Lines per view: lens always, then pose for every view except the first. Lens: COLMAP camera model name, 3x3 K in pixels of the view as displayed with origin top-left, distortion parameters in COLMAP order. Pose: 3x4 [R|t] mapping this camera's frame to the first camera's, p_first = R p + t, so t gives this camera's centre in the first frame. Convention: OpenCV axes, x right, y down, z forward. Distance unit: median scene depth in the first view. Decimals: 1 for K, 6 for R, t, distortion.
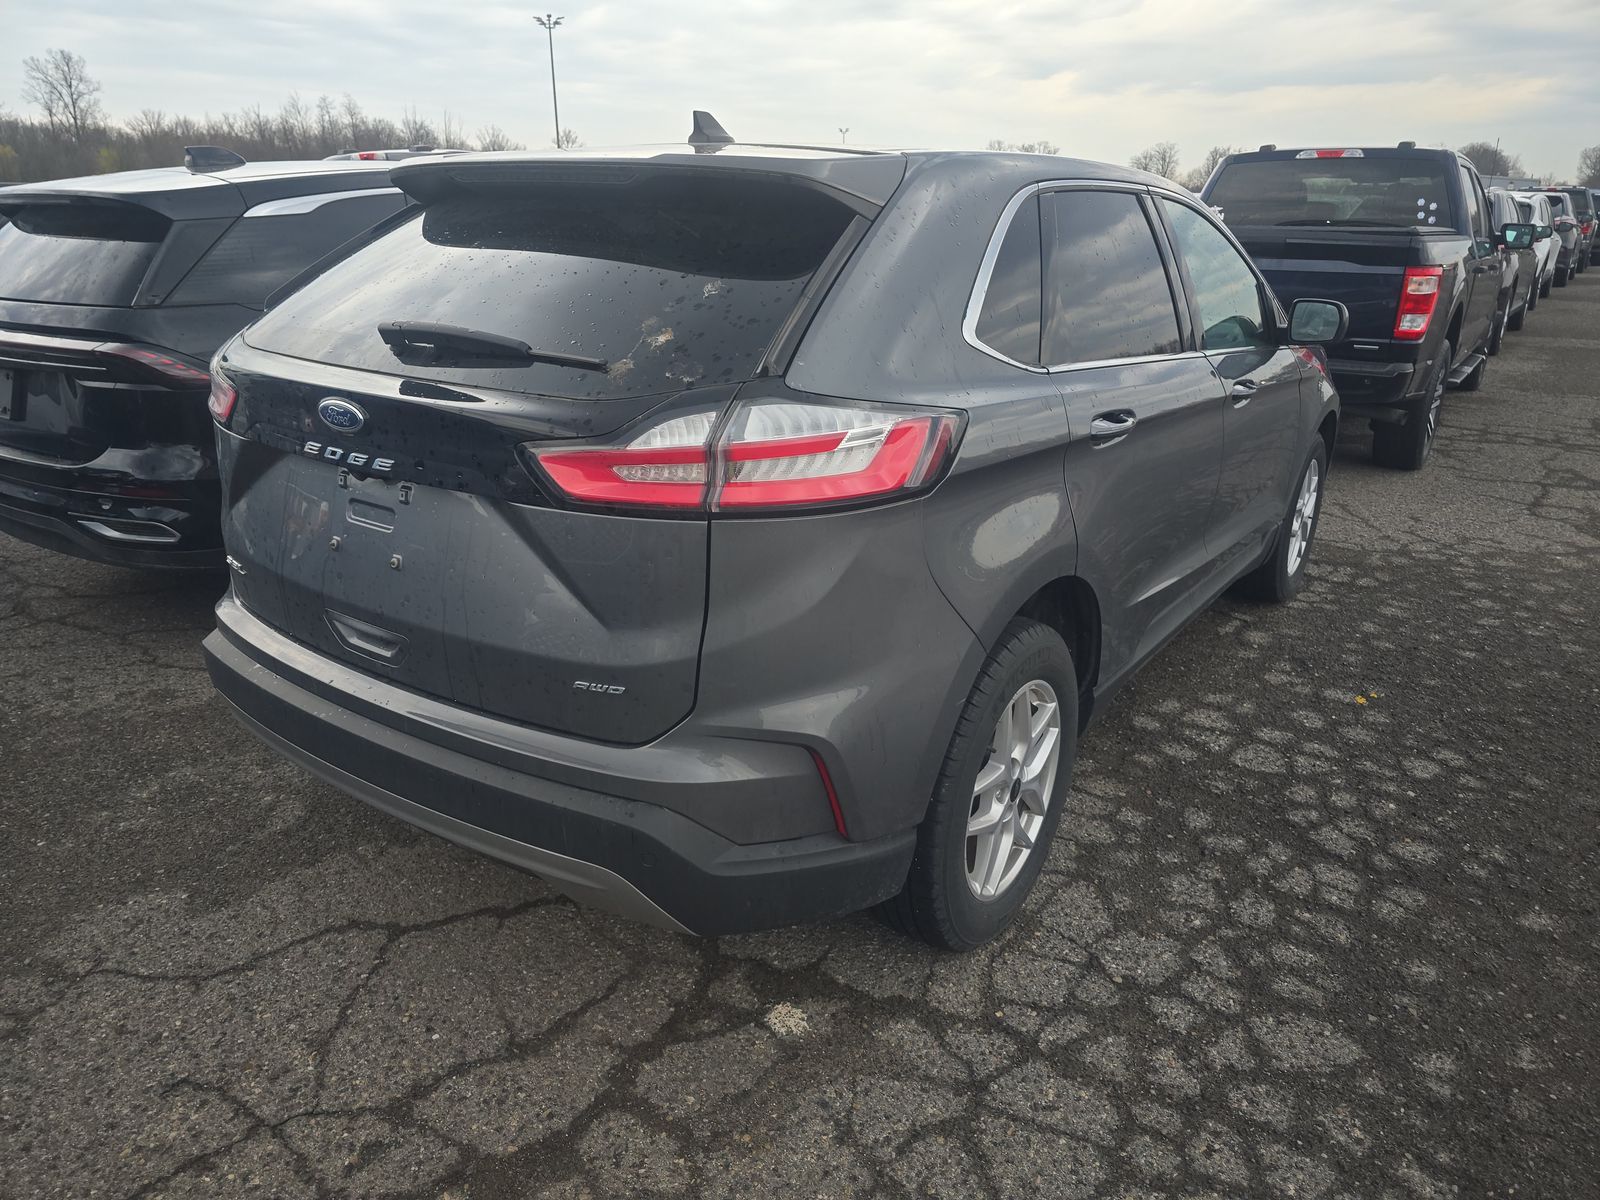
lens RADIAL K [[1055.9, 0, 801.2], [0, 1055.9, 601.2], [0, 0, 1]] dist [0.032544, -0.026946]
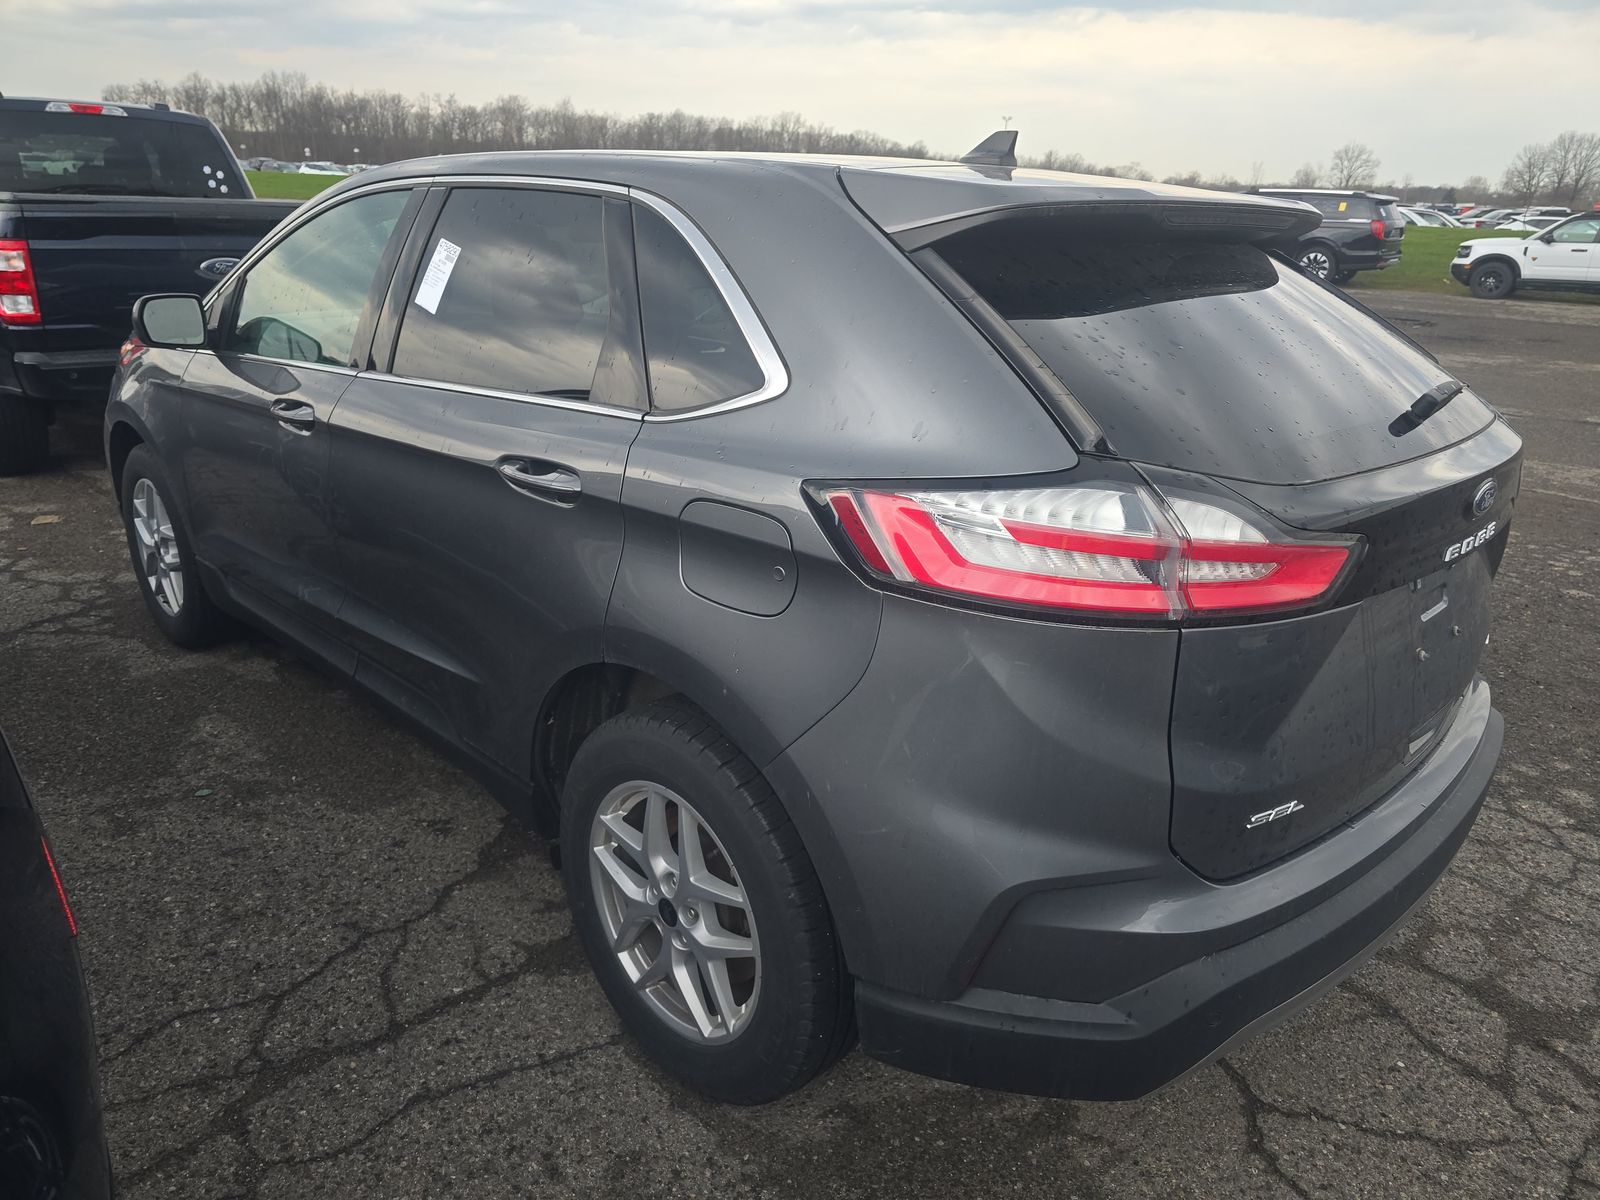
lens RADIAL K [[1055.9, 0, 805.3], [0, 1055.9, 606.6], [0, 0, 1]] dist [0.032544, -0.026946]
pose [[0.189907, -0.351798, 0.916610, -1.306167], [0.303735, 0.908852, 0.285892, -0.487517], [-0.933638, 0.224113, 0.279451, 1.207425]]
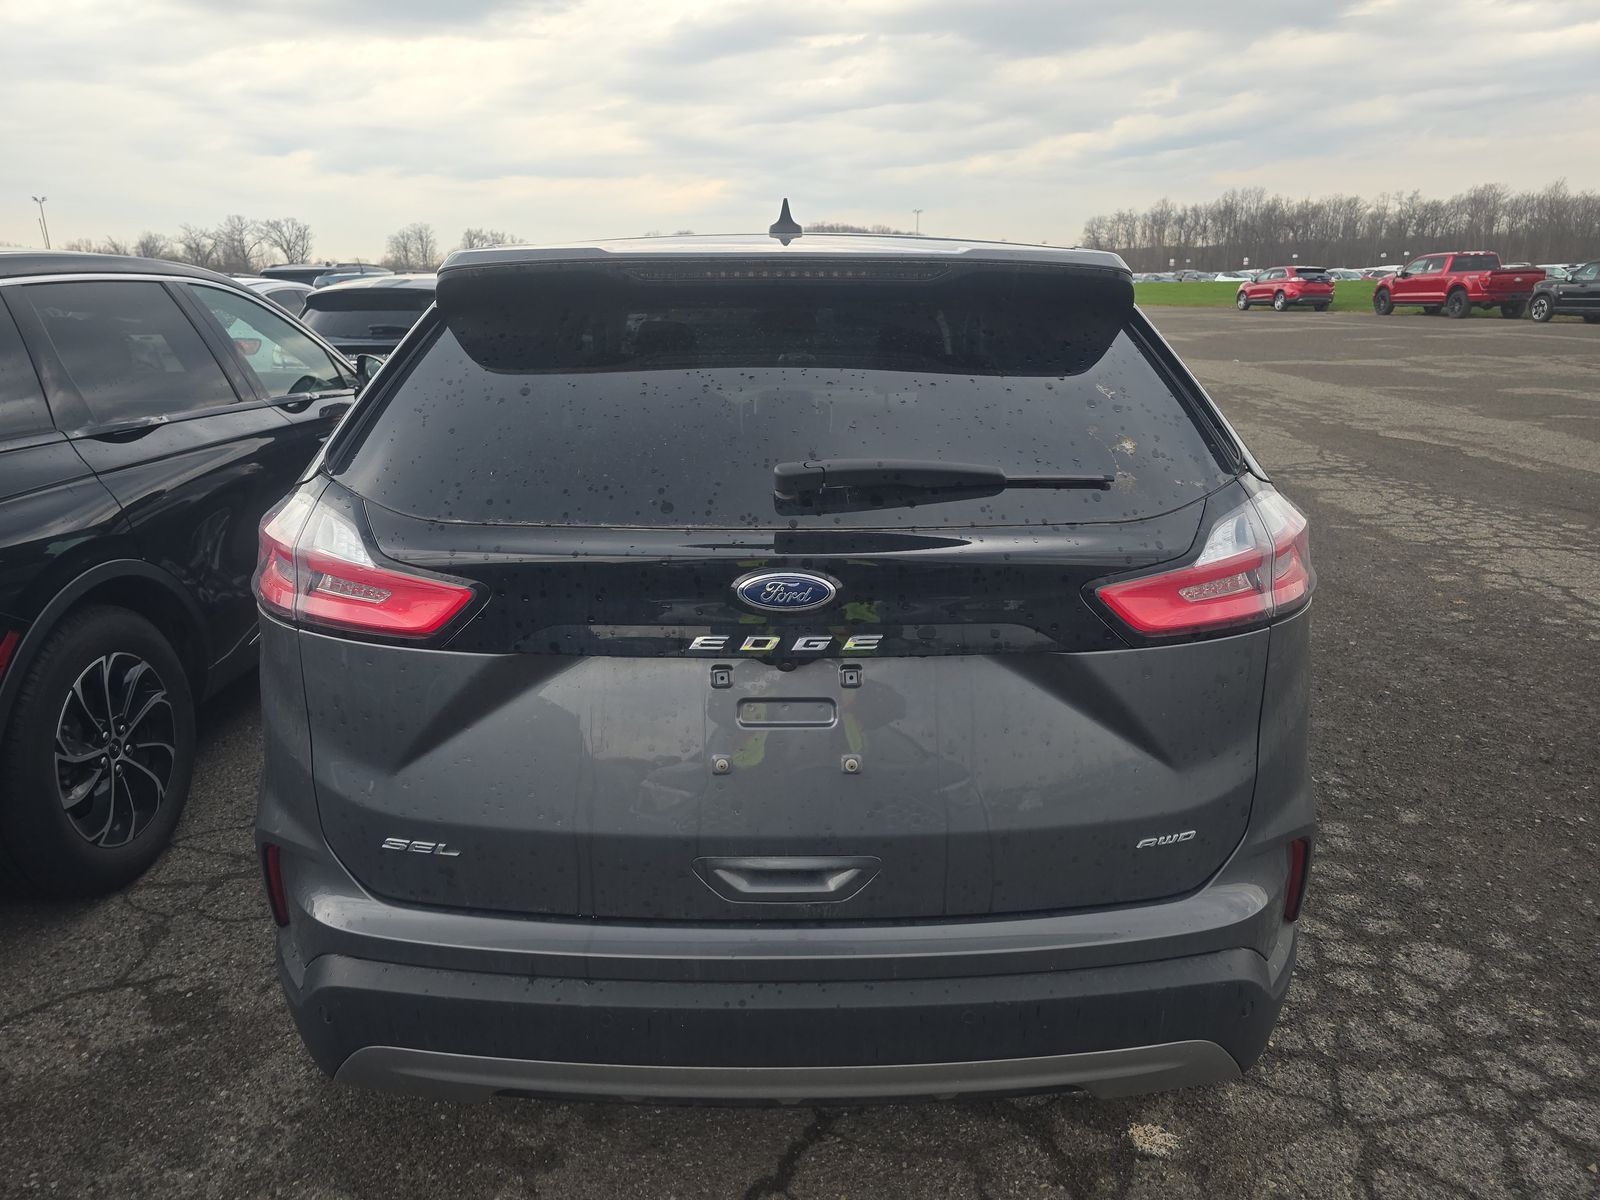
lens RADIAL K [[1055.9, 0, 793.9], [0, 1055.9, 597.2], [0, 0, 1]] dist [0.032544, -0.026946]
pose [[0.816621, -0.173696, 0.550418, -0.772522], [0.211613, 0.977338, -0.005538, -0.152208], [-0.536983, 0.120999, 0.834871, 0.347148]]
